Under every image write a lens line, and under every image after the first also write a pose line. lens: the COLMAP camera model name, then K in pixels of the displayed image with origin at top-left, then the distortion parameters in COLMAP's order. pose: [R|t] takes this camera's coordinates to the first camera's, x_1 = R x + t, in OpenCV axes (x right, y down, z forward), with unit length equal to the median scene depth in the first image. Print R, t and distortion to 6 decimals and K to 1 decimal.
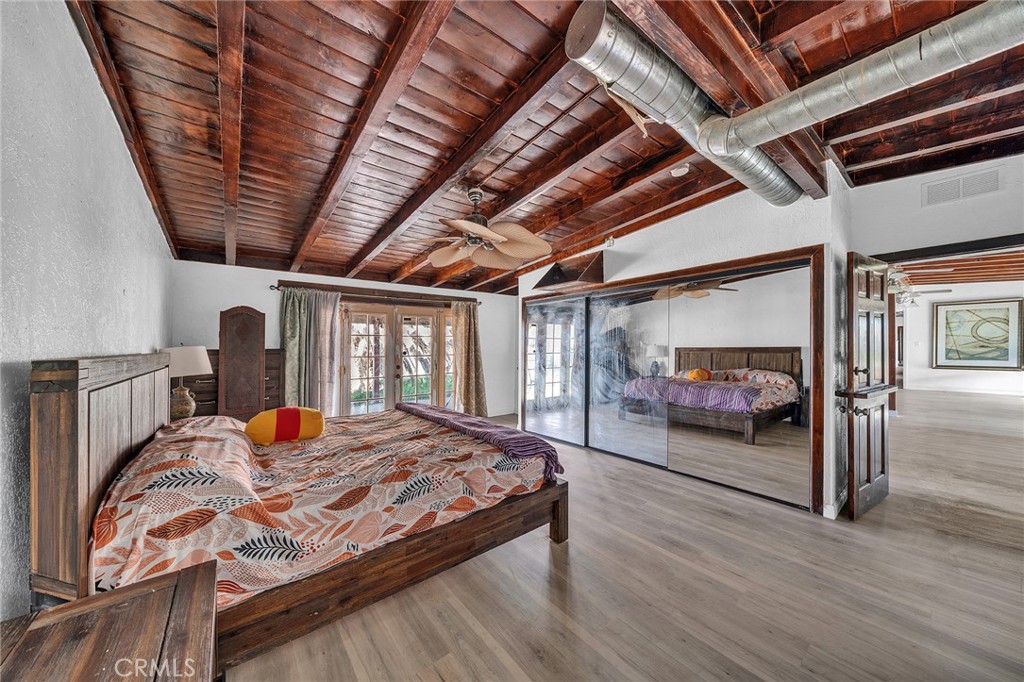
lens RADIAL K [[356.1, 0, 527.1], [0, 356.1, 348.2], [0, 0, 1]] dist [-0.000209, 0.000060]
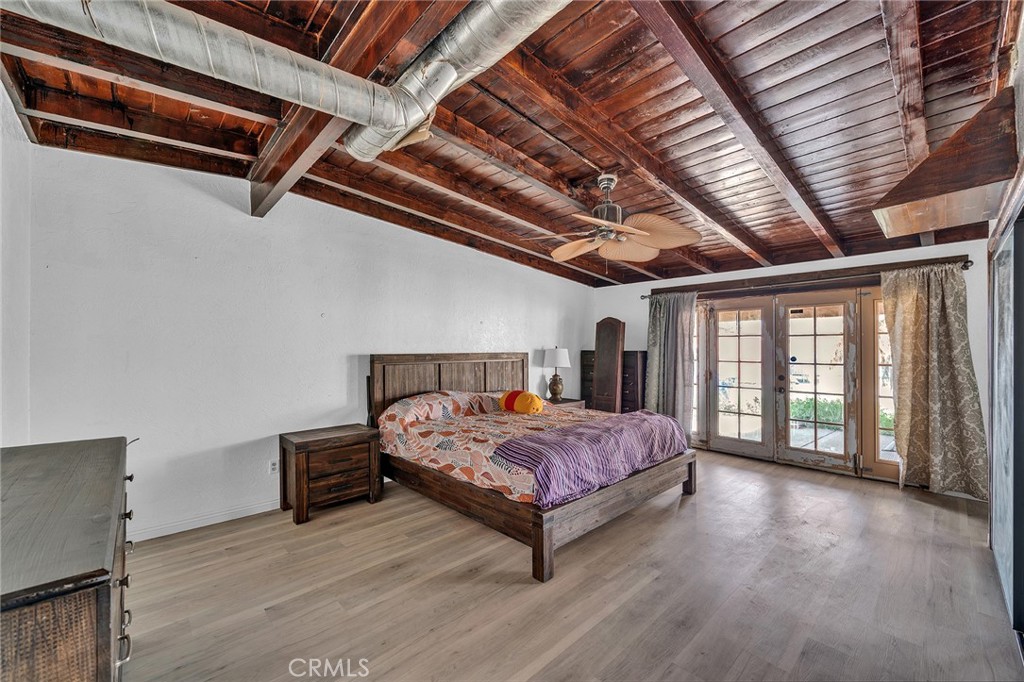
lens RADIAL K [[405.4, 0, 498.6], [0, 405.4, 348.4], [0, 0, 1]] dist [-0.005064, -0.000465]
pose [[0.042554, 0.011320, -0.999030, 0.656358], [-0.005329, 0.999924, 0.011103, -0.017837], [0.999080, 0.004852, 0.042611, 0.525705]]
